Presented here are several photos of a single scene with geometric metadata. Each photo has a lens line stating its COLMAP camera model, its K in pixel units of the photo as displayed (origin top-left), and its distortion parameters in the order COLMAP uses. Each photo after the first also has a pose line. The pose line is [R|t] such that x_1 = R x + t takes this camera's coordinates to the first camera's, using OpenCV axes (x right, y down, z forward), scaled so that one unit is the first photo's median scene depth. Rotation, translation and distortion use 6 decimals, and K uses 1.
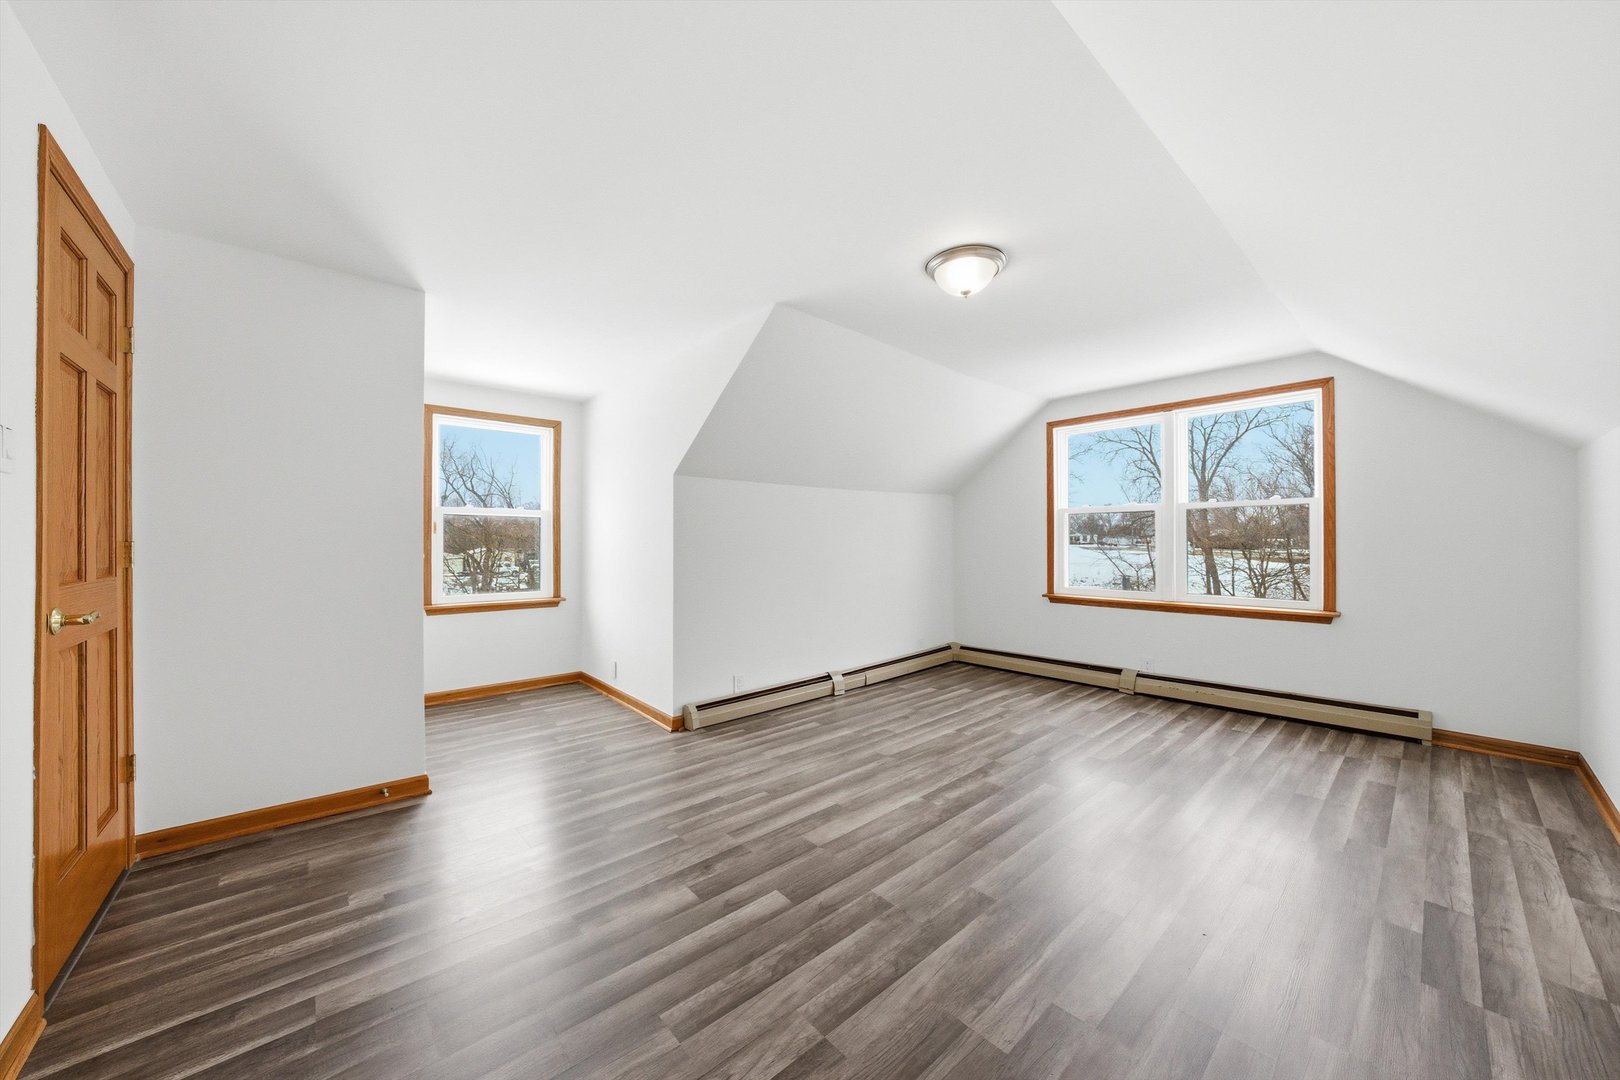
lens RADIAL K [[603.2, 0, 801.9], [0, 603.2, 535.3], [0, 0, 1]] dist [-0.014840, 0.000353]
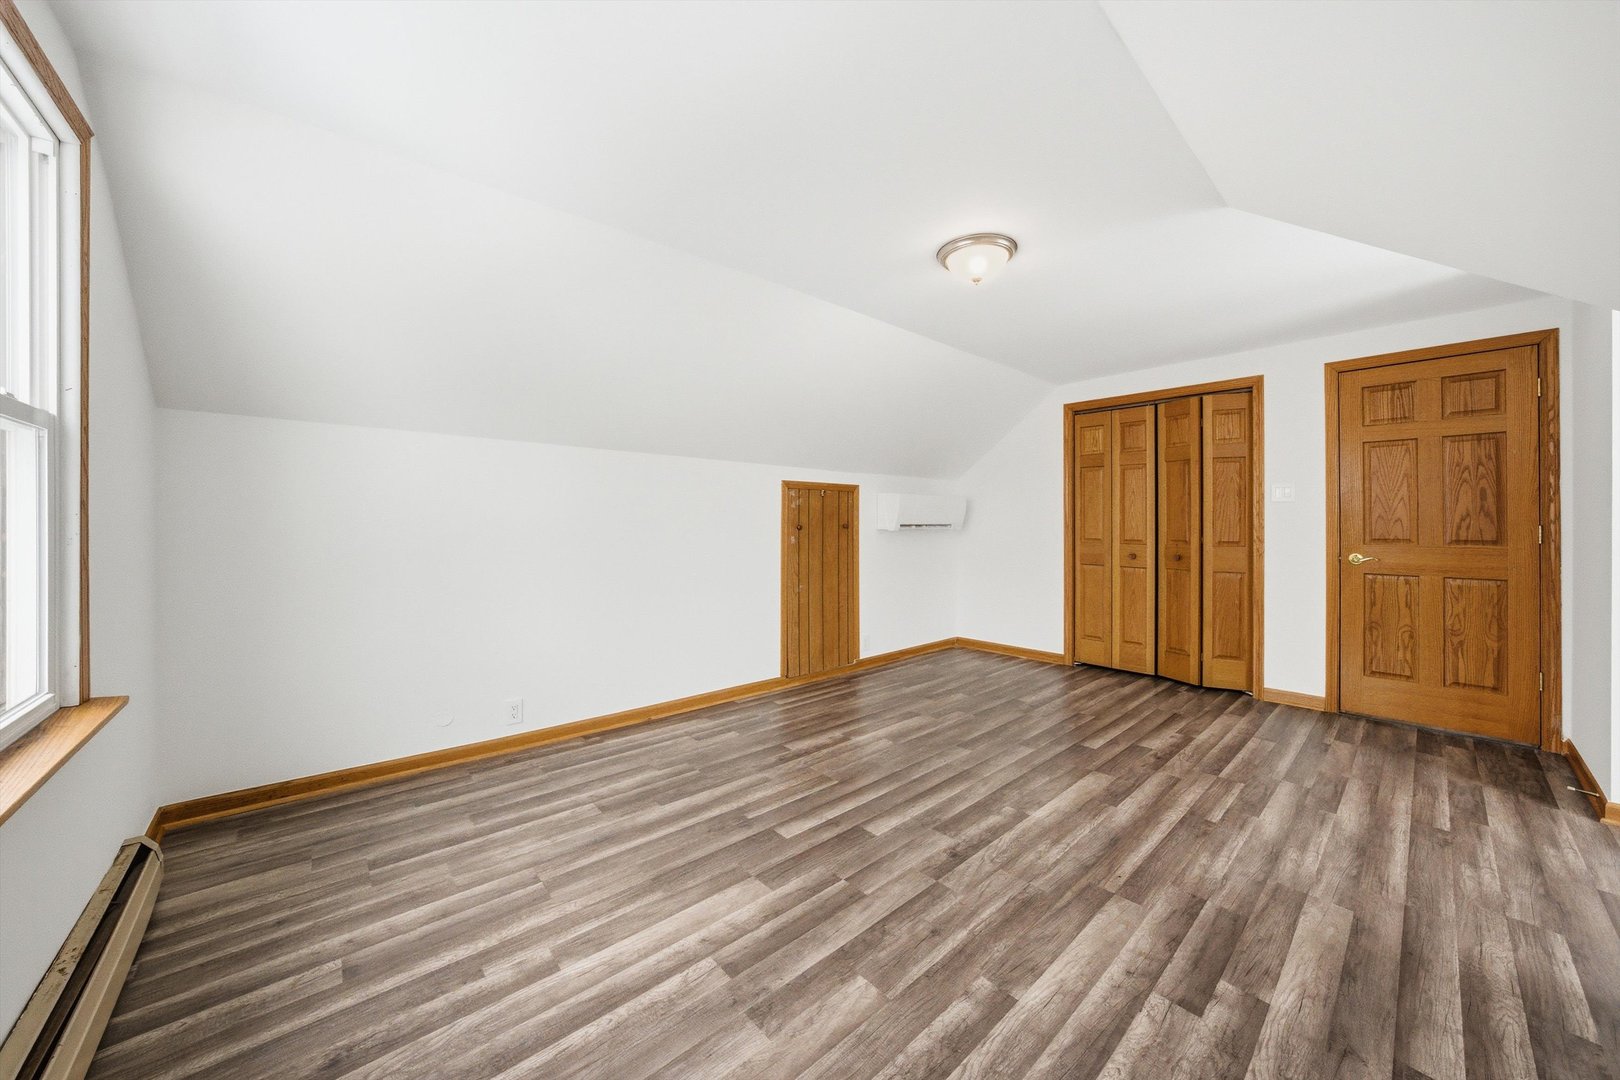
lens RADIAL K [[603.2, 0, 801.9], [0, 603.2, 535.3], [0, 0, 1]] dist [-0.014840, 0.000353]
pose [[-0.999971, -0.001171, -0.007461, 0.497354], [-0.001243, 0.999953, 0.009591, 0.014340], [0.007450, 0.009600, -0.999926, 1.729897]]
